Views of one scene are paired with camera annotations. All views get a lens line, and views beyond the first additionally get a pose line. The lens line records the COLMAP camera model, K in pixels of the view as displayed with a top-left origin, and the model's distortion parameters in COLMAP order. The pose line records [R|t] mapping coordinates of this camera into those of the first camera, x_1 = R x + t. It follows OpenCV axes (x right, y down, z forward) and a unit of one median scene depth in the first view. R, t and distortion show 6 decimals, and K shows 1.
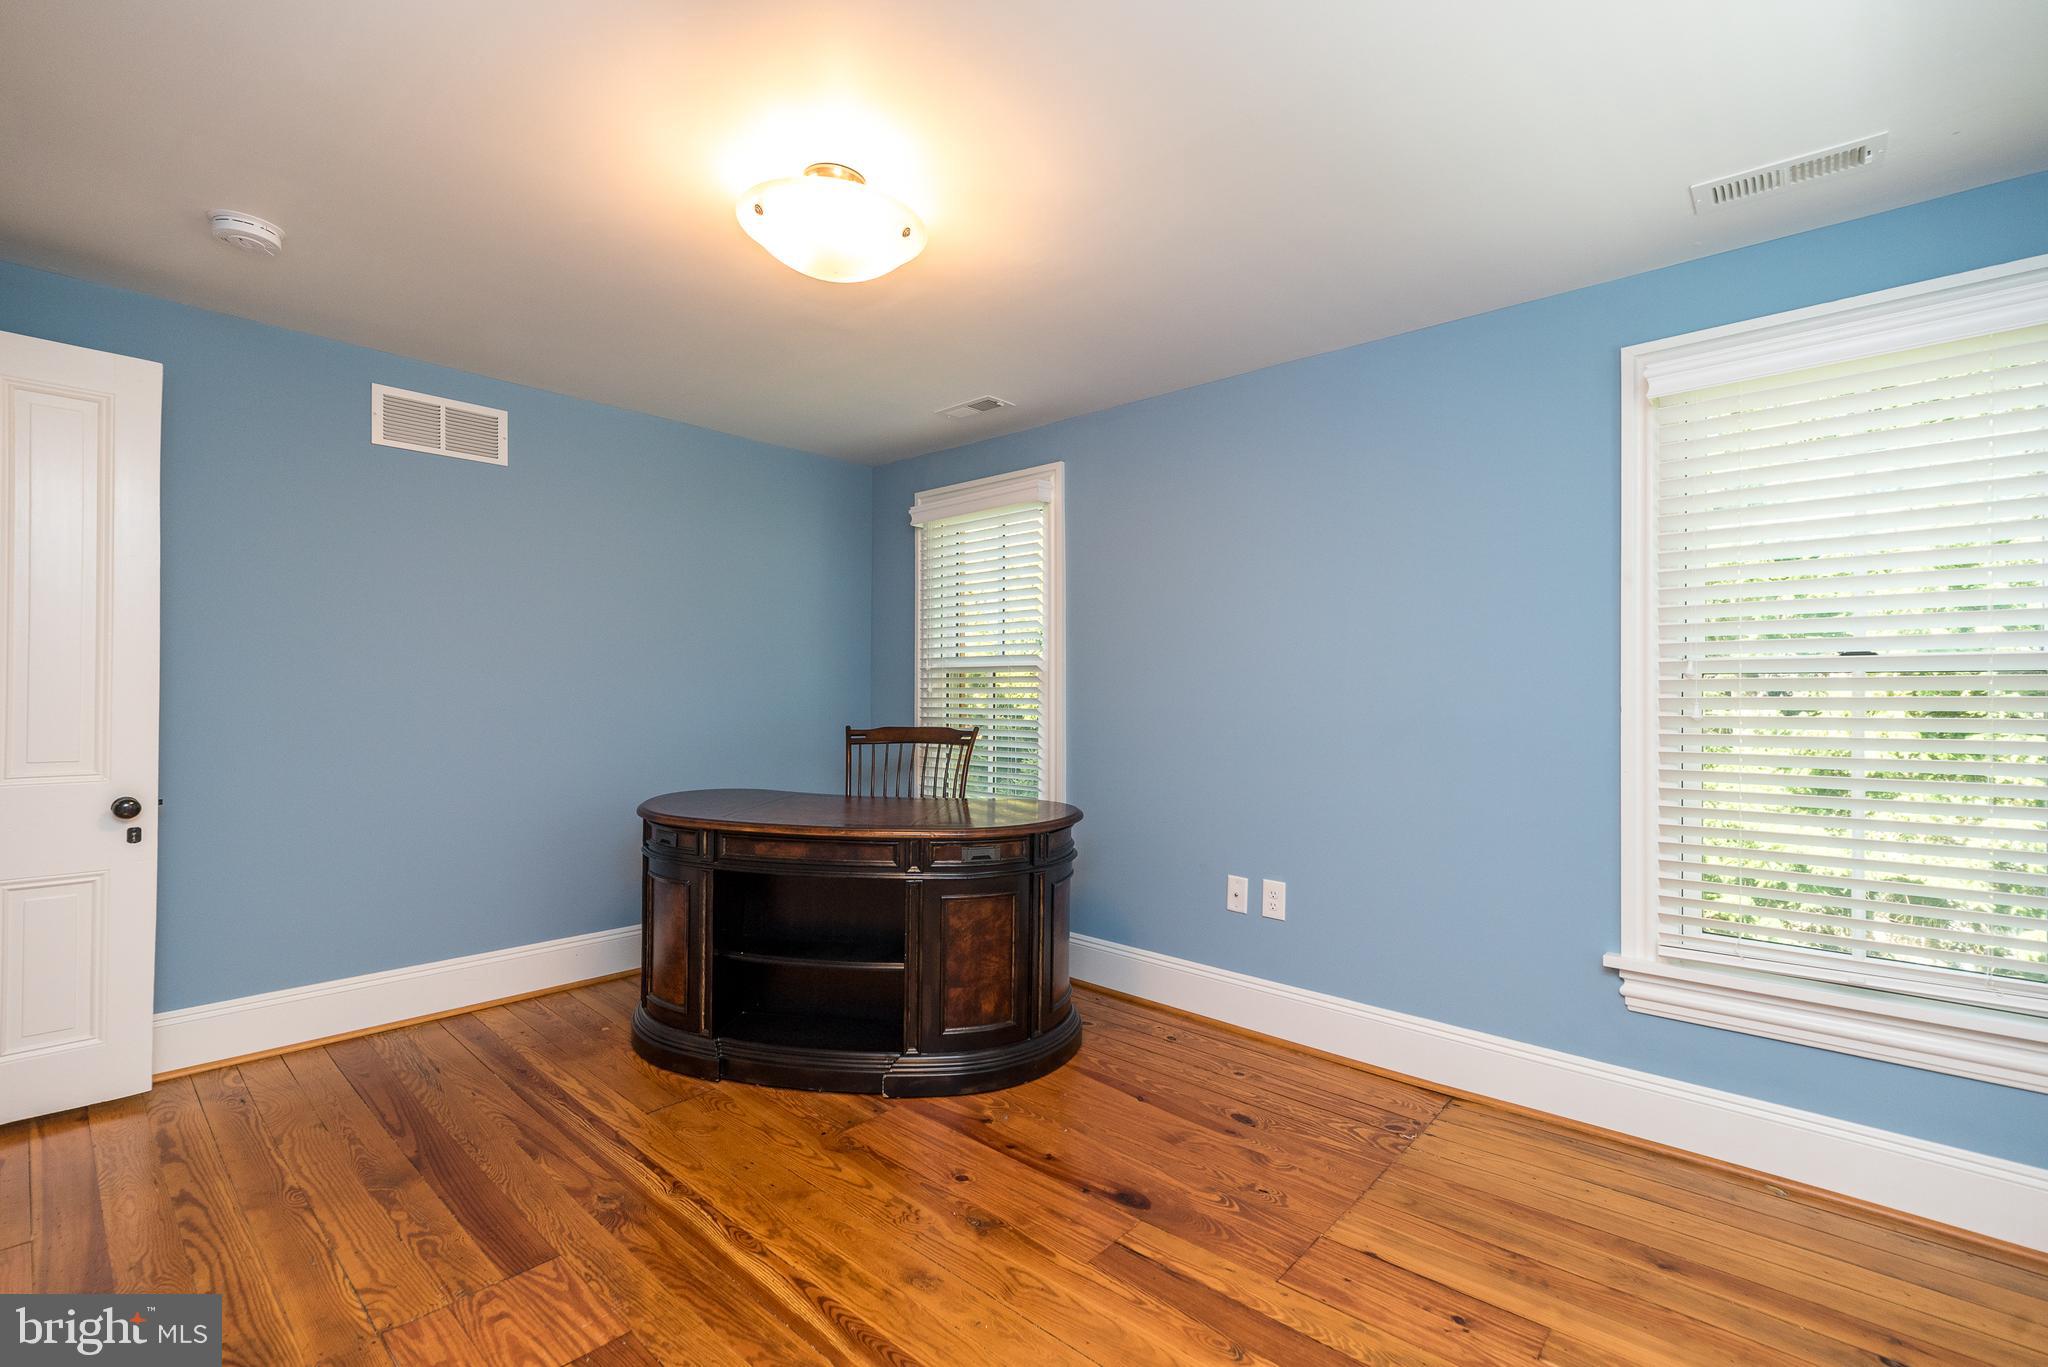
lens RADIAL K [[890.2, 0, 1023.3], [0, 890.2, 690.3], [0, 0, 1]] dist [0.001721, 0.002819]
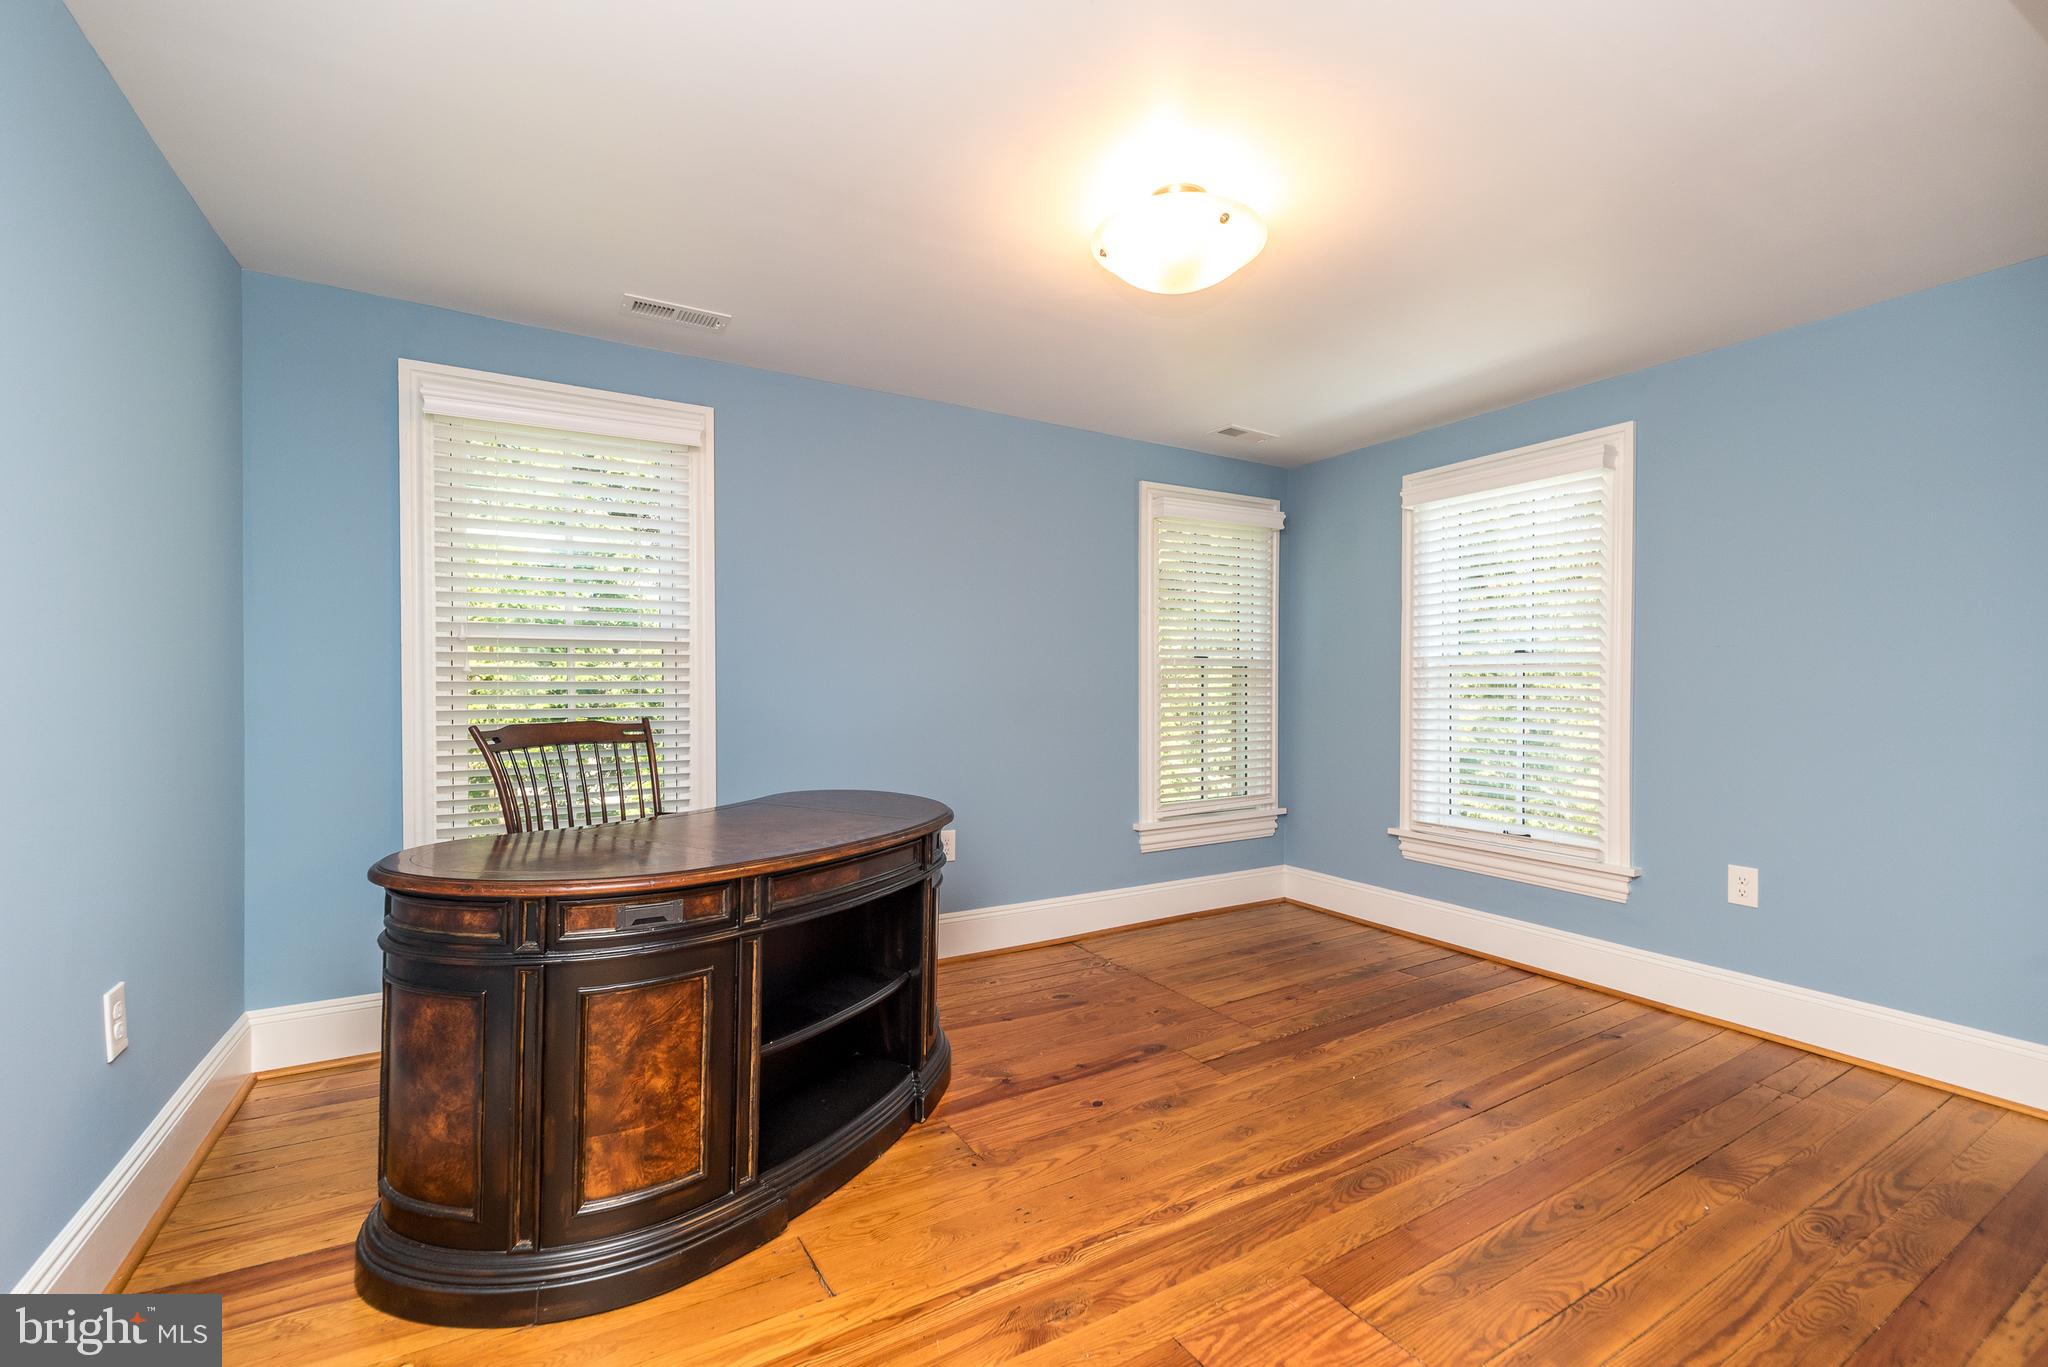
lens RADIAL K [[862.1, 0, 1024.0], [0, 862.1, 683.5], [0, 0, 1]] dist [-0.035933, 0.000117]
pose [[0.305027, -0.000298, 0.952344, -1.082030], [0.007824, 0.999967, -0.002193, 0.025211], [-0.952311, 0.008120, 0.305020, 0.740185]]
